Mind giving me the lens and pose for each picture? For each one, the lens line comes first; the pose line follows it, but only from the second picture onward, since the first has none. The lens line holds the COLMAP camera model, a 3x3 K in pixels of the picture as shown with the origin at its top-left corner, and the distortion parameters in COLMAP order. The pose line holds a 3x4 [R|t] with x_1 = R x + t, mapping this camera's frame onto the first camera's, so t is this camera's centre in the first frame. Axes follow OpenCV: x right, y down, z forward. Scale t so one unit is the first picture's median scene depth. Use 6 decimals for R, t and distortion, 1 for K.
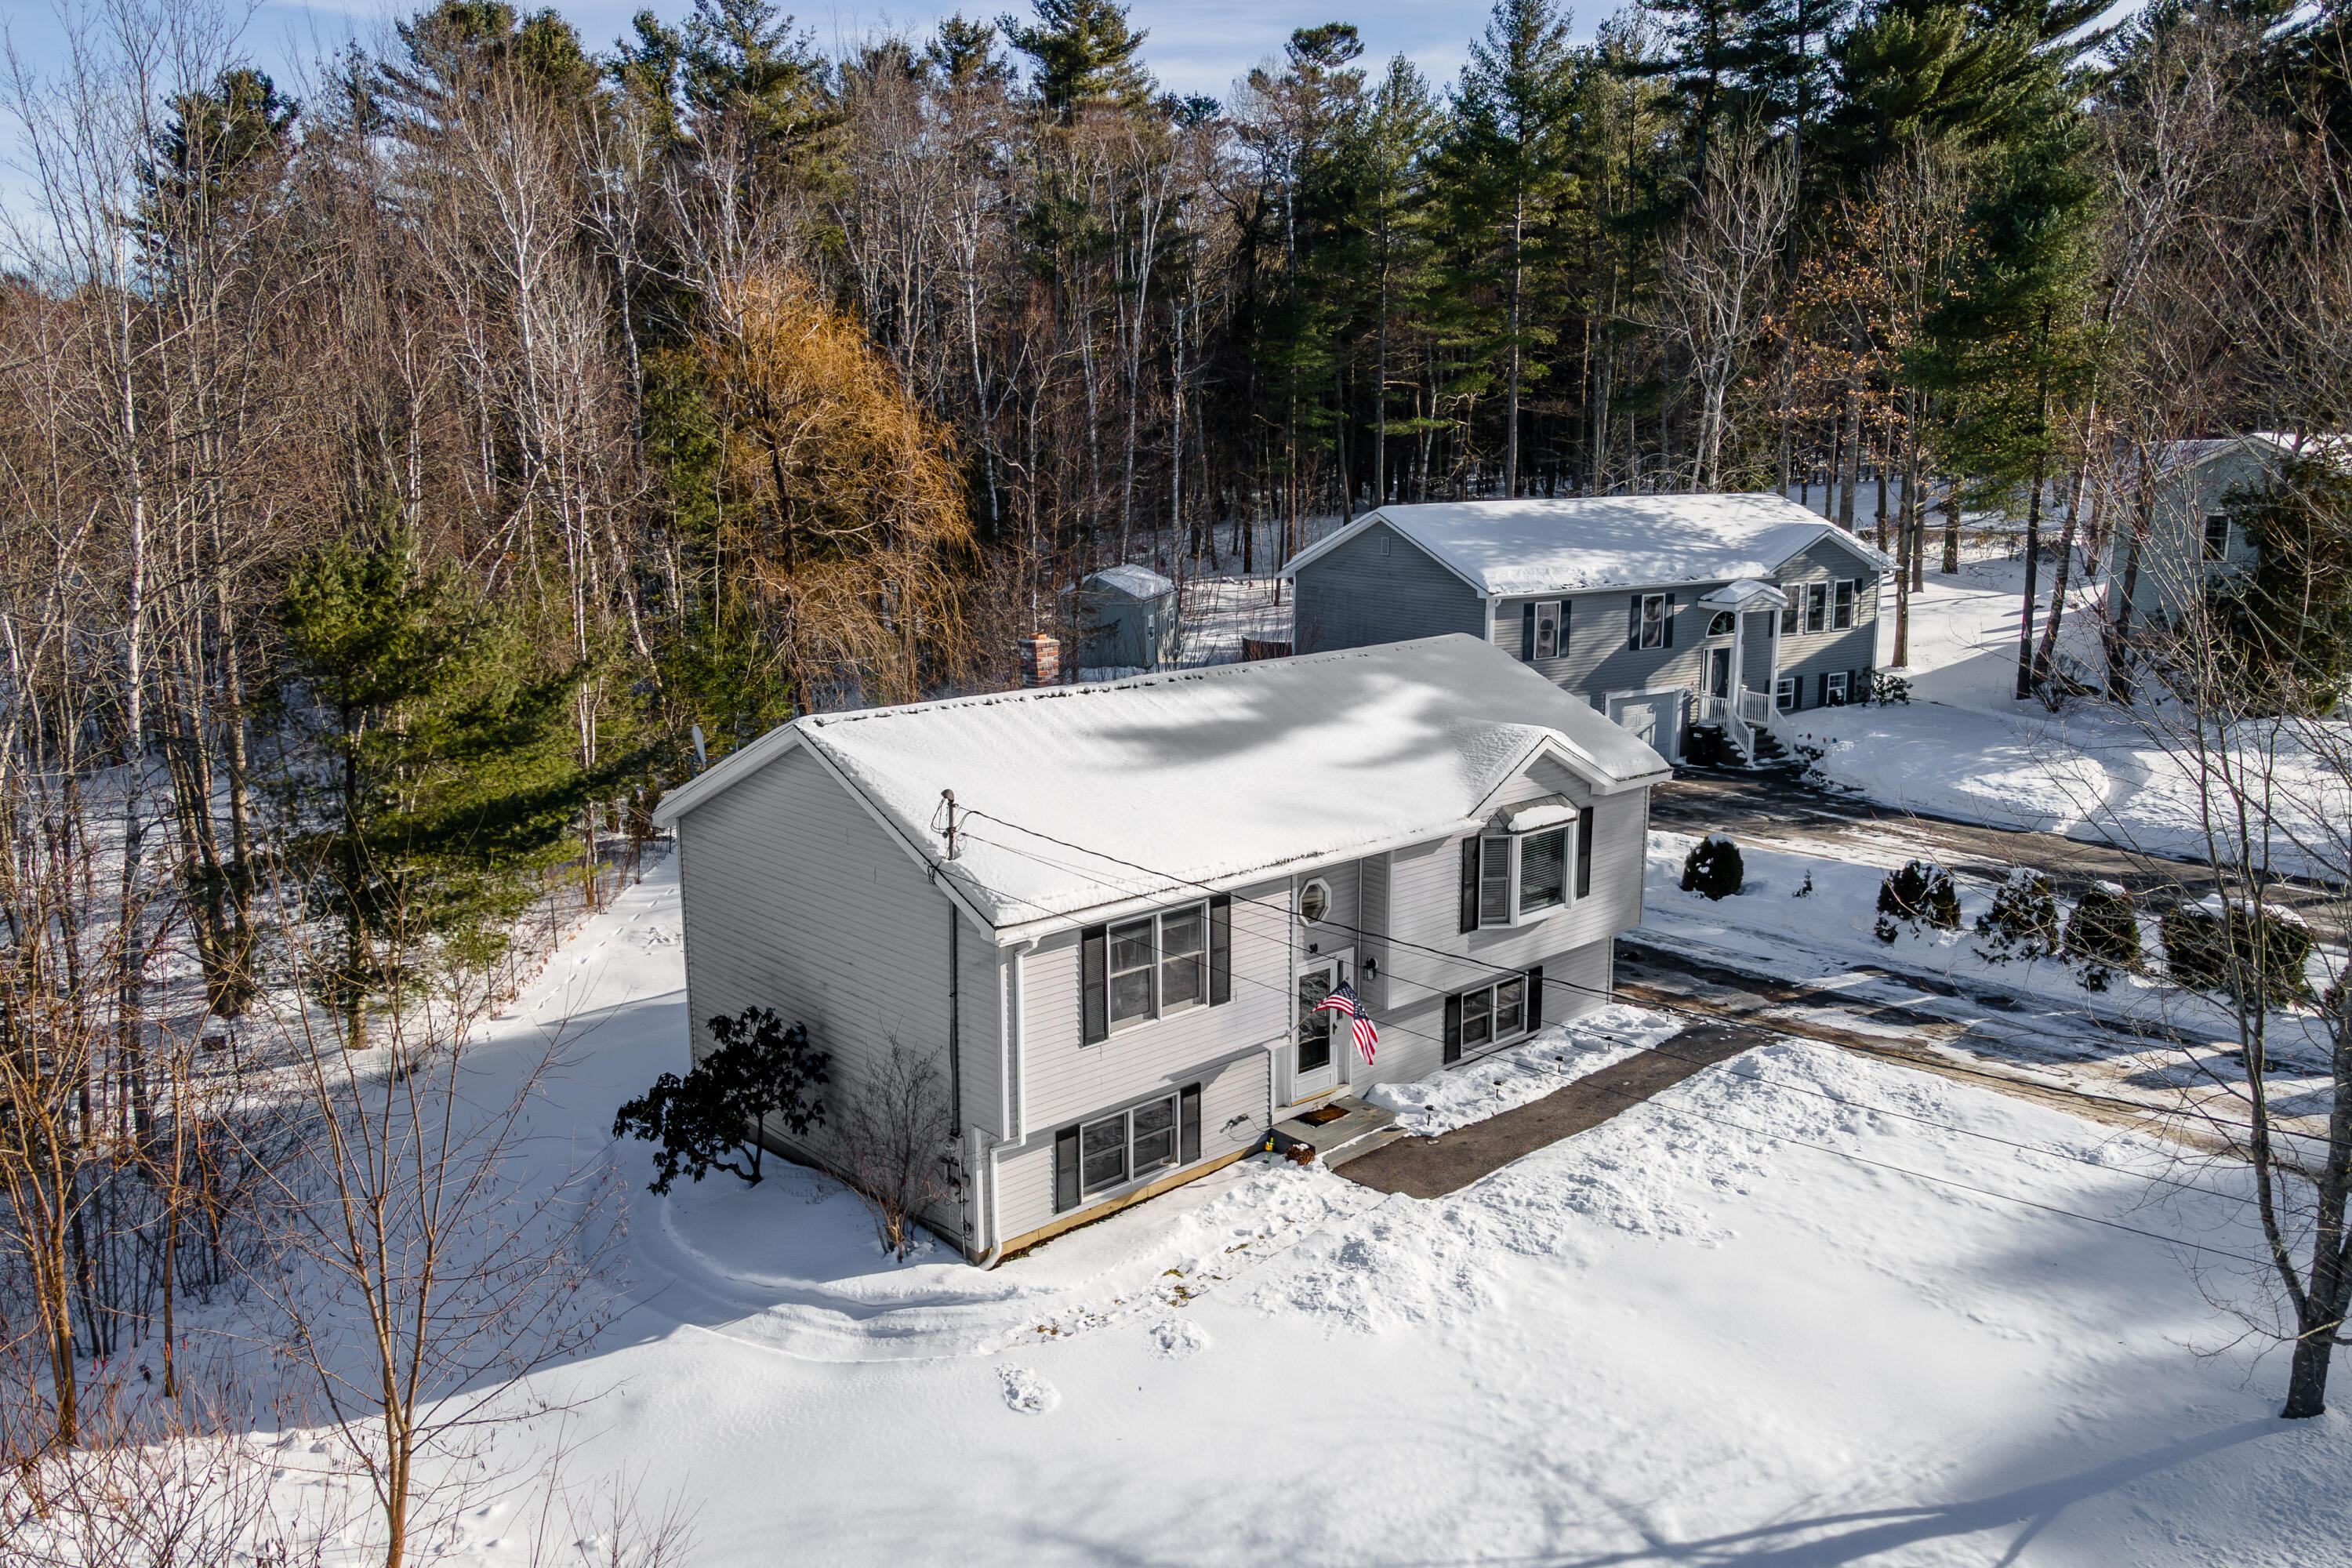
lens RADIAL K [[1740.8, 0, 1176.8], [0, 1740.8, 695.9], [0, 0, 1]] dist [0.004772, 0.004574]
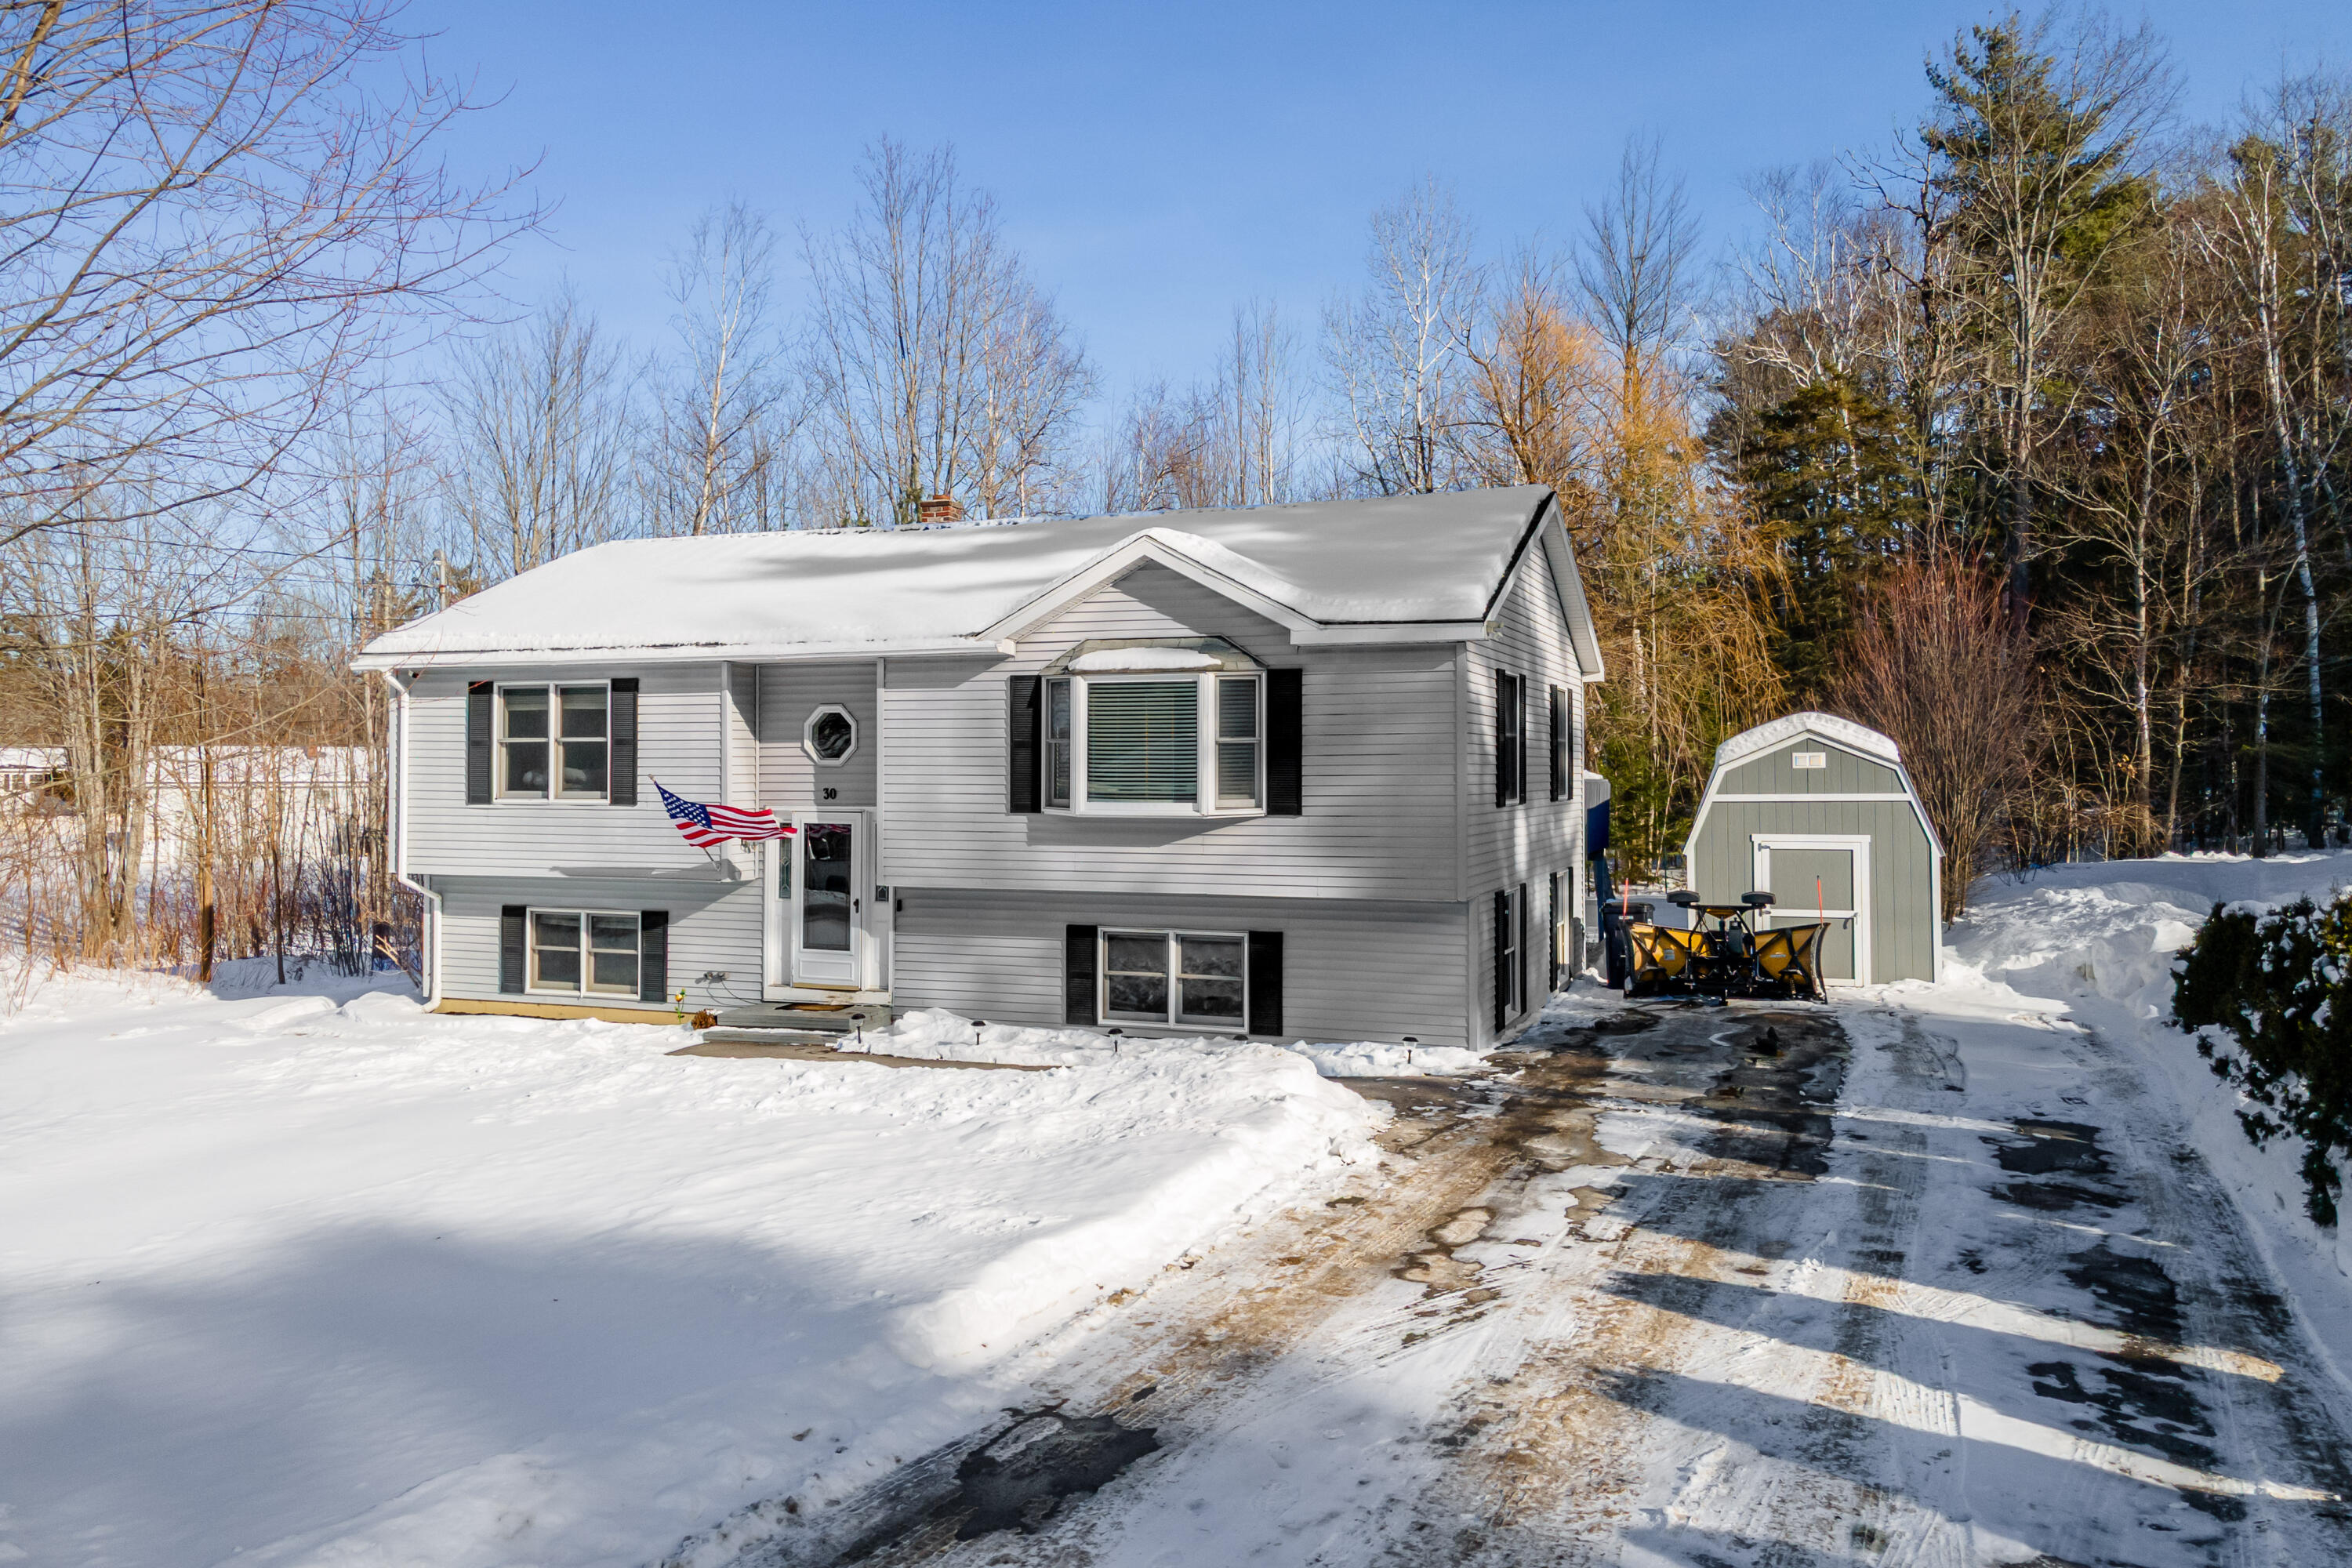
lens RADIAL K [[1740.8, 0, 1176.8], [0, 1740.8, 695.9], [0, 0, 1]] dist [0.004772, 0.004574]
pose [[0.441611, -0.034818, -0.896531, 0.802187], [-0.134417, 0.985401, -0.104480, 0.150346], [0.887081, 0.166649, 0.430484, 0.726570]]
